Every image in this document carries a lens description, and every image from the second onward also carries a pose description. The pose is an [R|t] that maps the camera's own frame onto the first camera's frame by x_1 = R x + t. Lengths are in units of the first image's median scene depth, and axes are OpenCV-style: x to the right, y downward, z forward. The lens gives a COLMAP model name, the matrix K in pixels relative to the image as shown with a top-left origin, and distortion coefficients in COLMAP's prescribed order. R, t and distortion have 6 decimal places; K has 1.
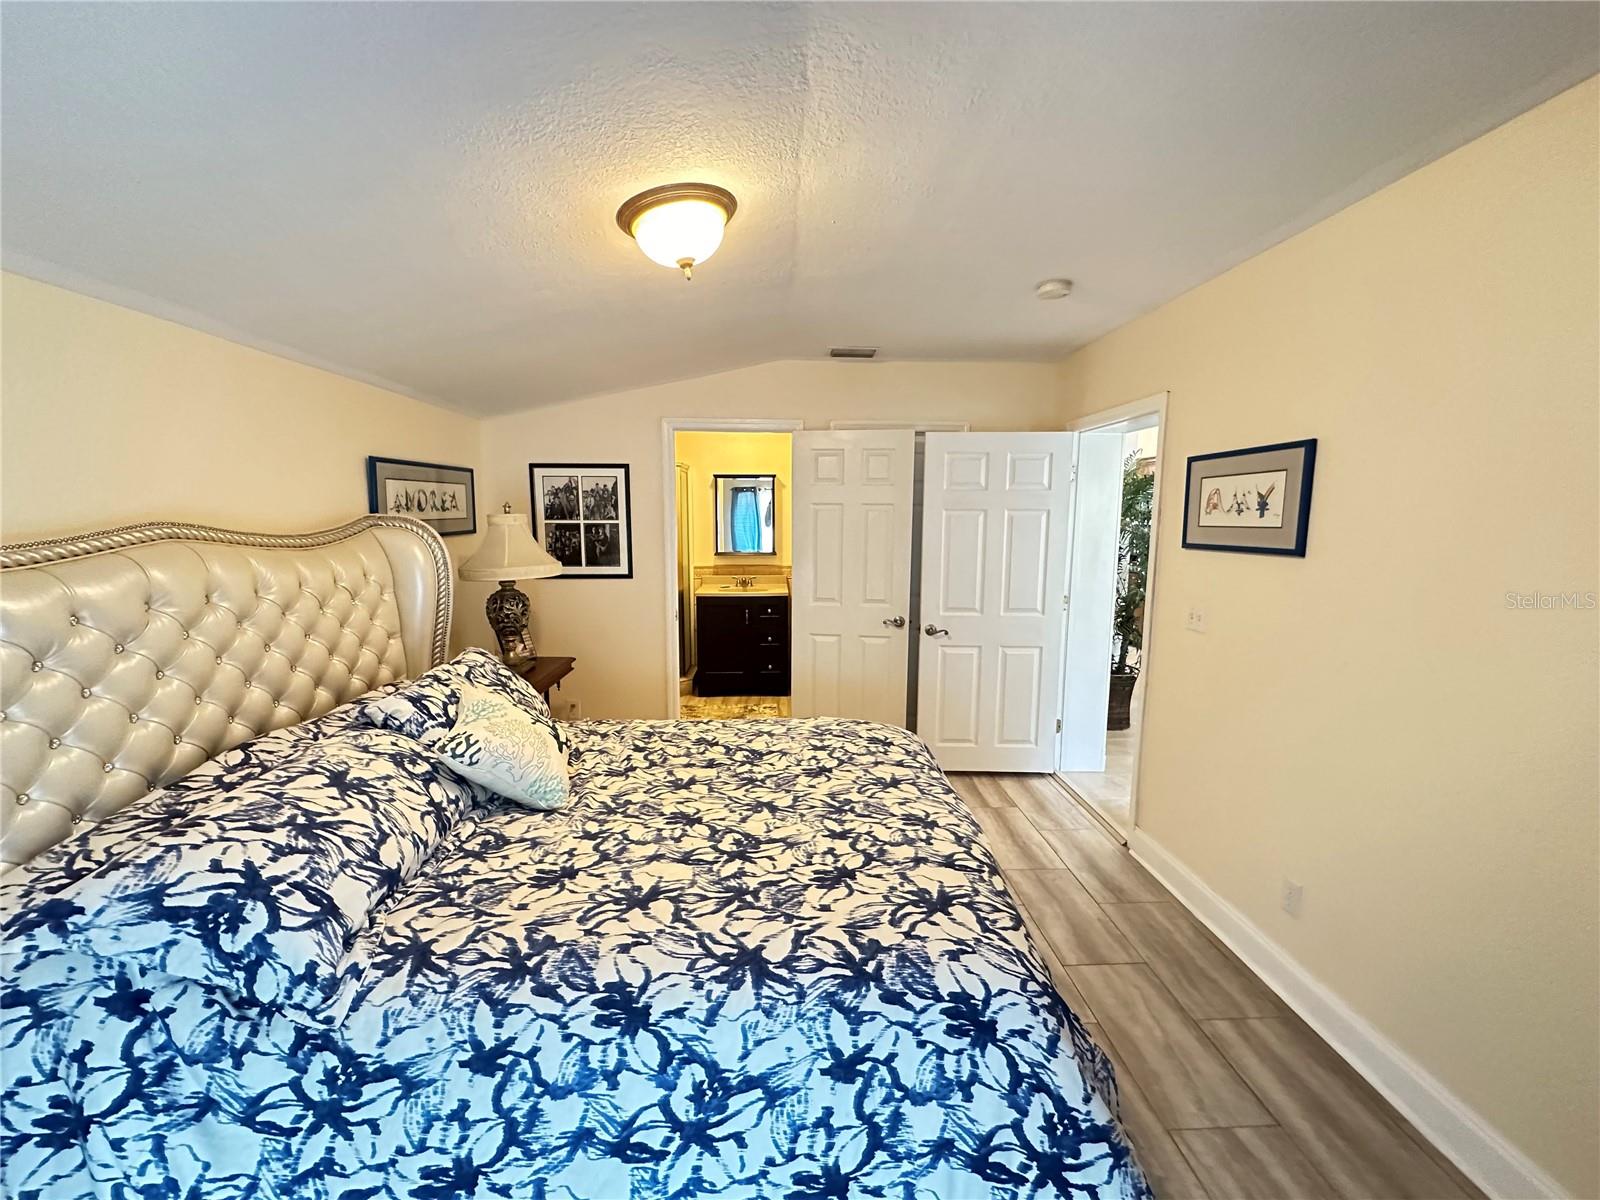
lens RADIAL K [[639.6, 0, 796.9], [0, 639.6, 594.7], [0, 0, 1]] dist [-0.003700, 0.000477]
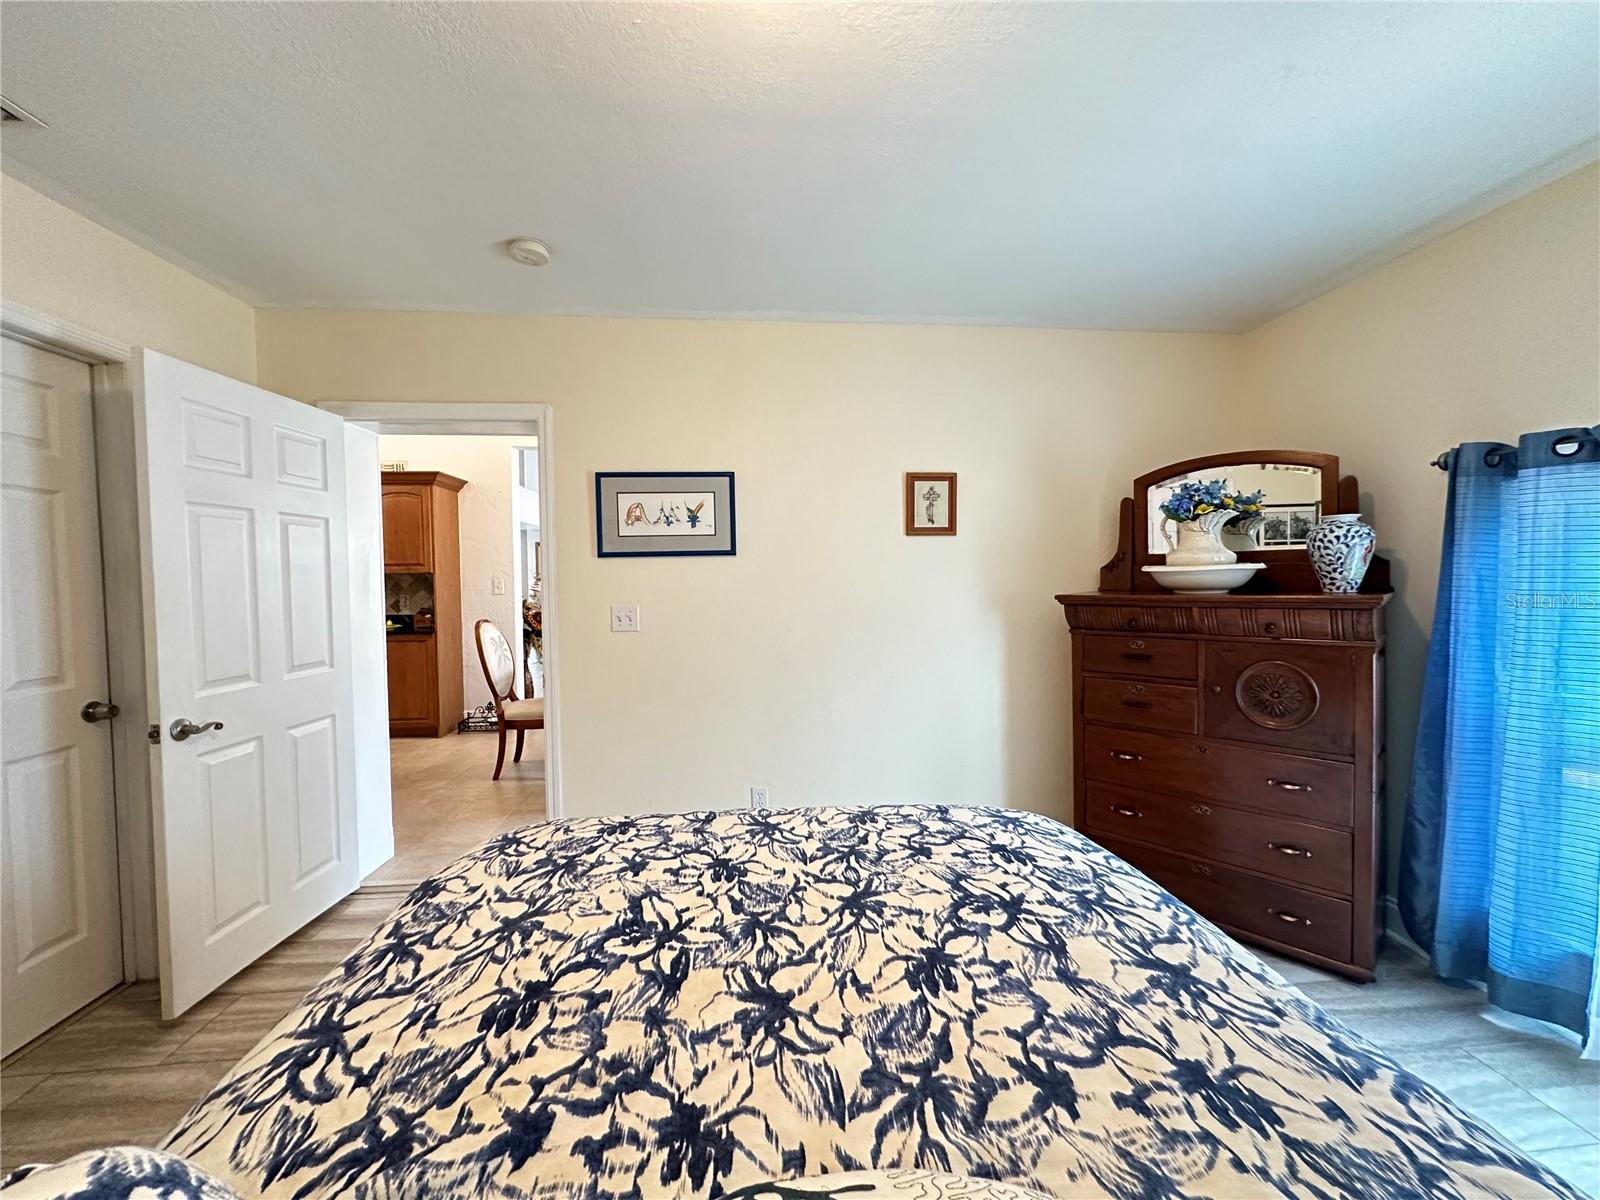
lens RADIAL K [[639.6, 0, 804.0], [0, 639.6, 602.0], [0, 0, 1]] dist [-0.003700, 0.000477]
pose [[-0.057730, -0.042703, 0.997418, -0.645583], [0.136427, 0.989375, 0.050255, -0.009250], [-0.988967, 0.138976, -0.051291, 0.991600]]
